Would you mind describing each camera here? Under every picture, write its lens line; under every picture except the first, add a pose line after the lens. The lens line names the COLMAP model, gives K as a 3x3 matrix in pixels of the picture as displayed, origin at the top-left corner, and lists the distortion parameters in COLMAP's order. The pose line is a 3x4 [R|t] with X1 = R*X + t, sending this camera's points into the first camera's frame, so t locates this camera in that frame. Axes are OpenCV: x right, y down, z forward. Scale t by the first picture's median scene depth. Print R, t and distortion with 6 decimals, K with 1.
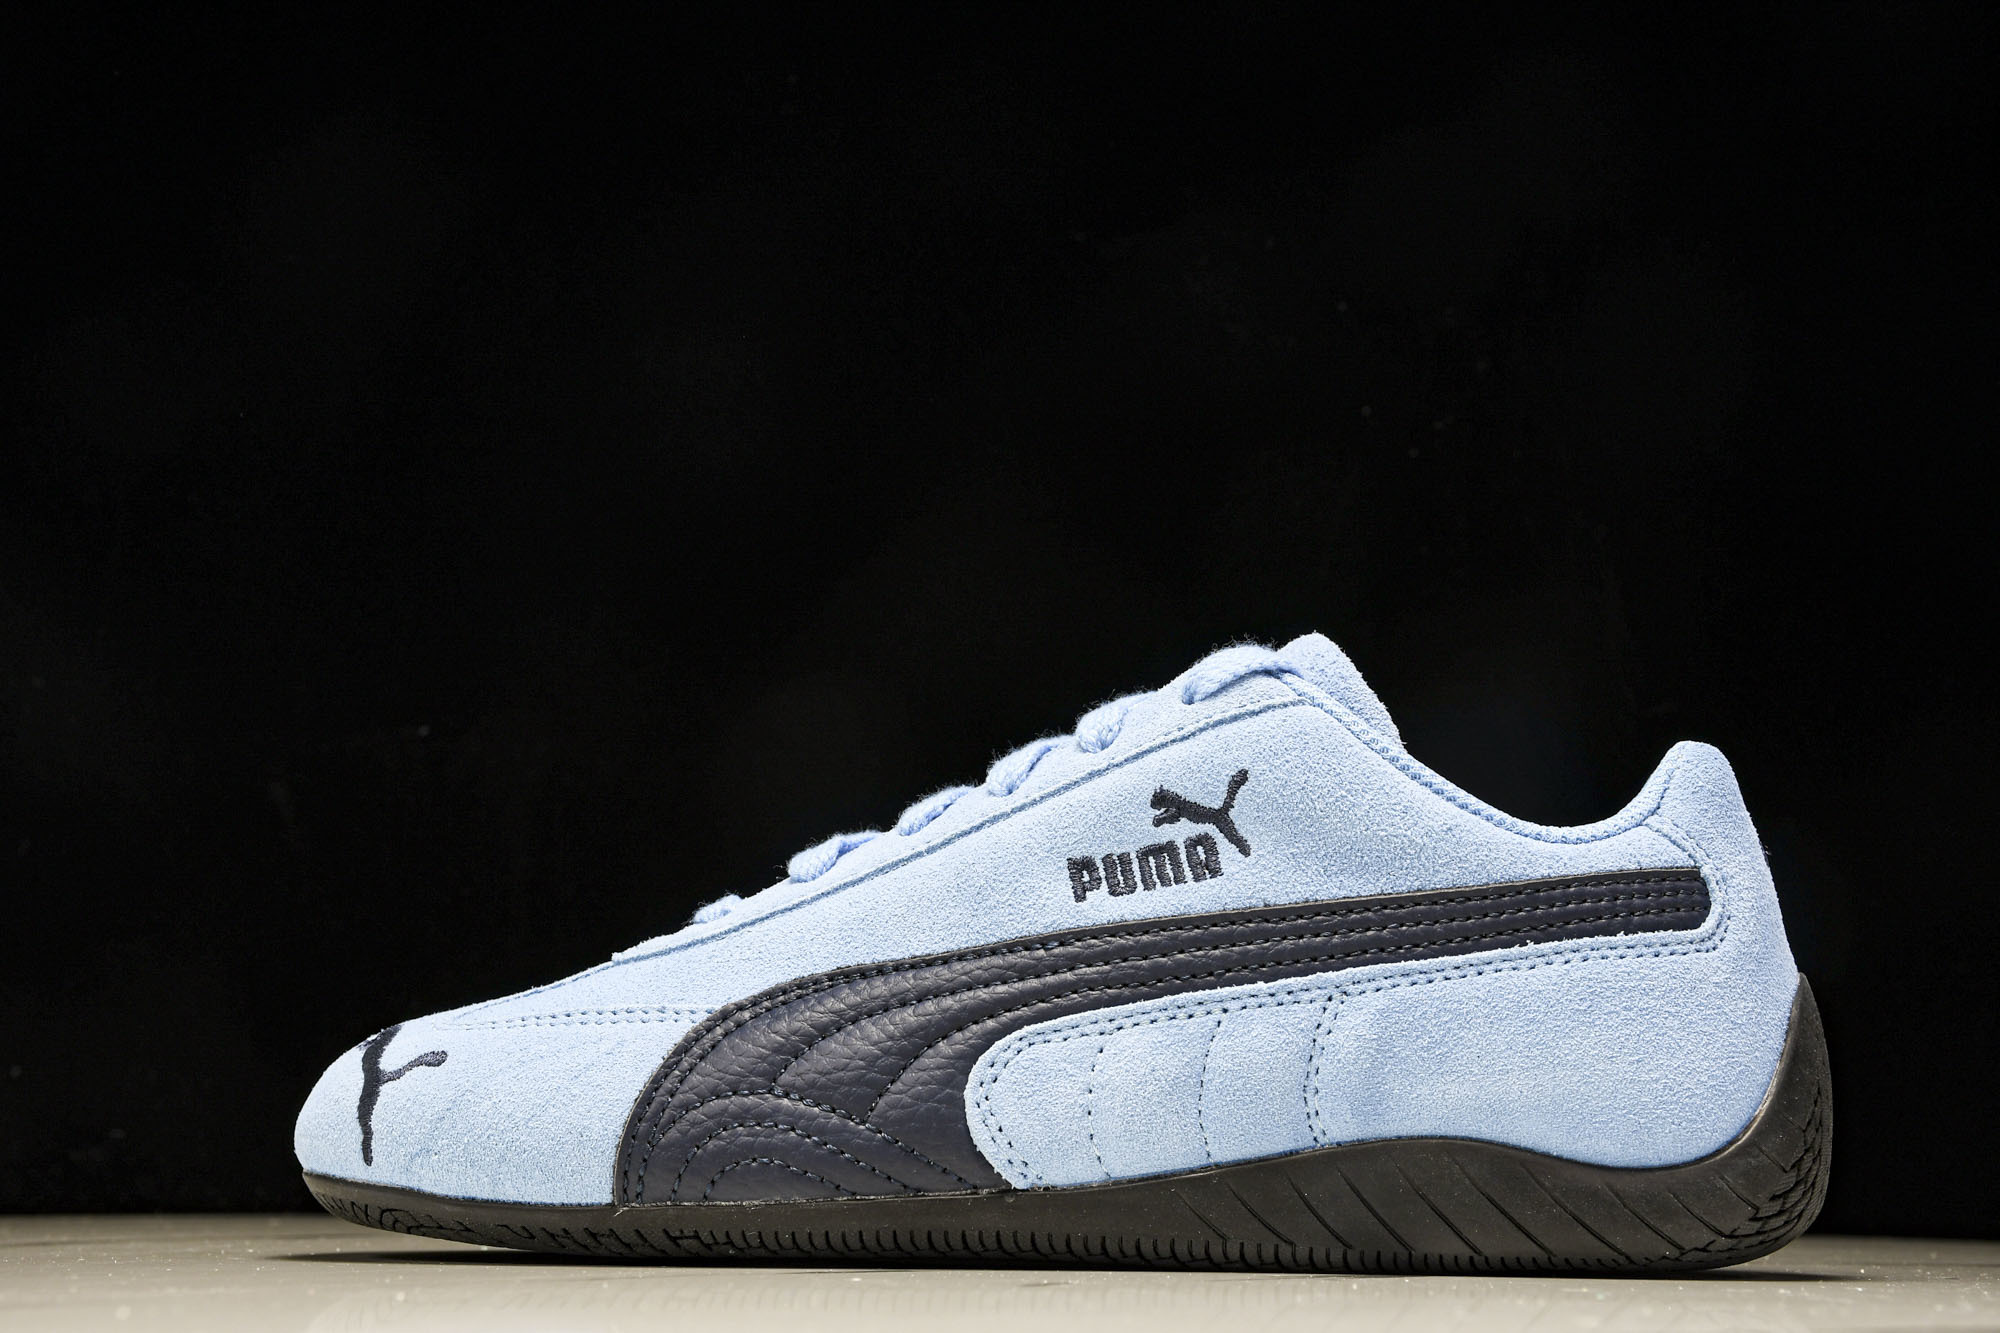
lens RADIAL K [[3270.9, 0, 1000.0], [0, 3270.9, 666.5], [0, 0, 1]] dist [0.216365, -0.035419]
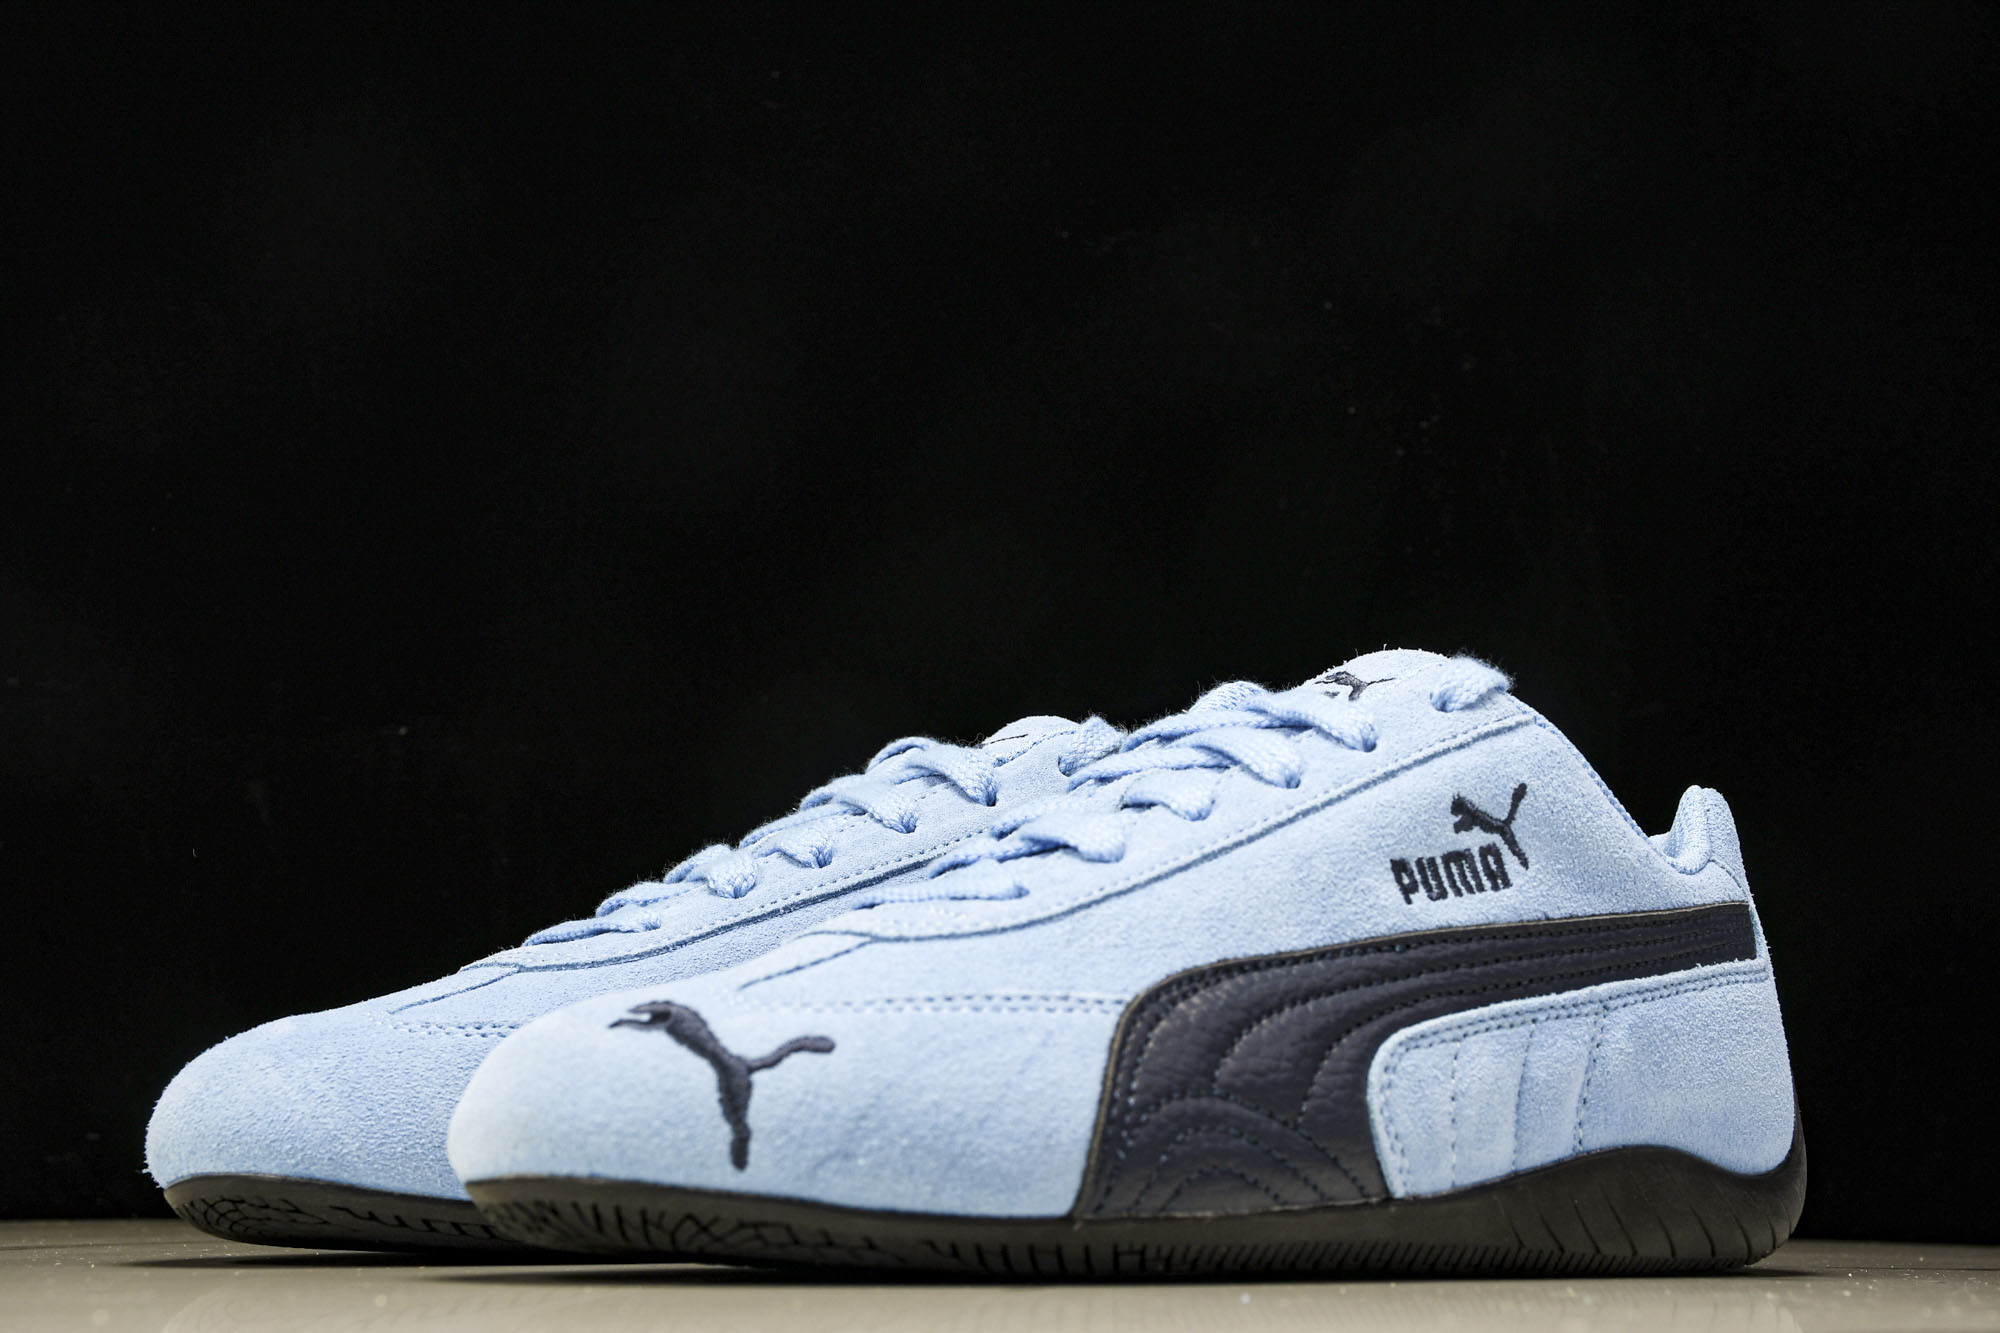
lens RADIAL K [[3270.9, 0, 1000.0], [0, 3270.9, 666.5], [0, 0, 1]] dist [0.216365, -0.035419]
pose [[0.736822, 0.101757, 0.668385, -0.731511], [-0.098325, 0.994226, -0.042971, 0.055551], [-0.668899, -0.034057, 0.742573, 0.357565]]
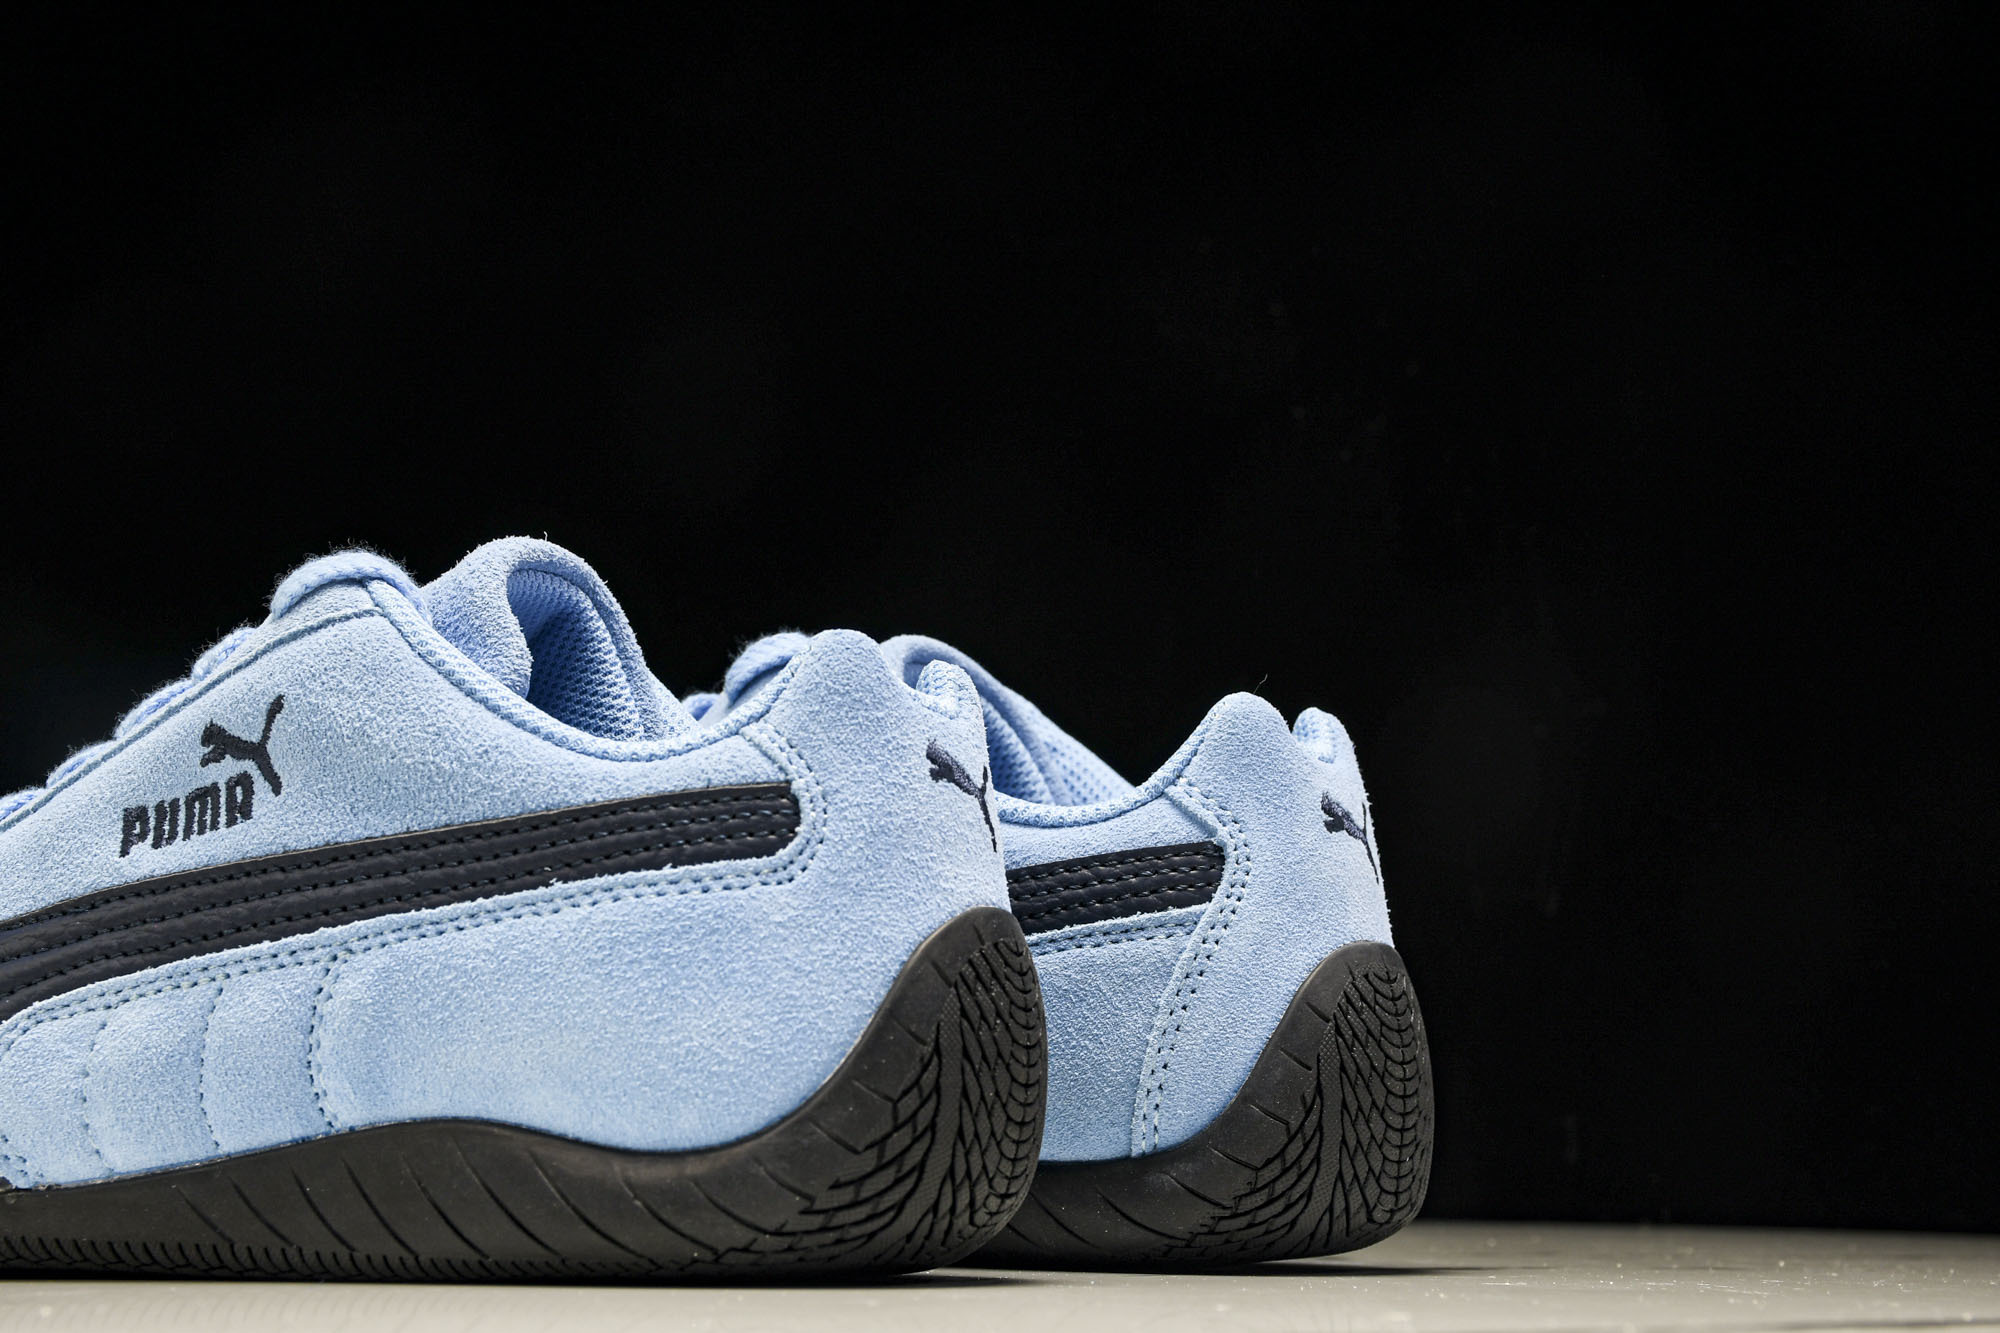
lens RADIAL K [[3270.9, 0, 1000.0], [0, 3270.9, 666.5], [0, 0, 1]] dist [0.216365, -0.035419]
pose [[0.914856, -0.060776, -0.399179, 0.595577], [0.058098, 0.998134, -0.018816, 0.051592], [0.399578, -0.005978, 0.916680, 0.285653]]
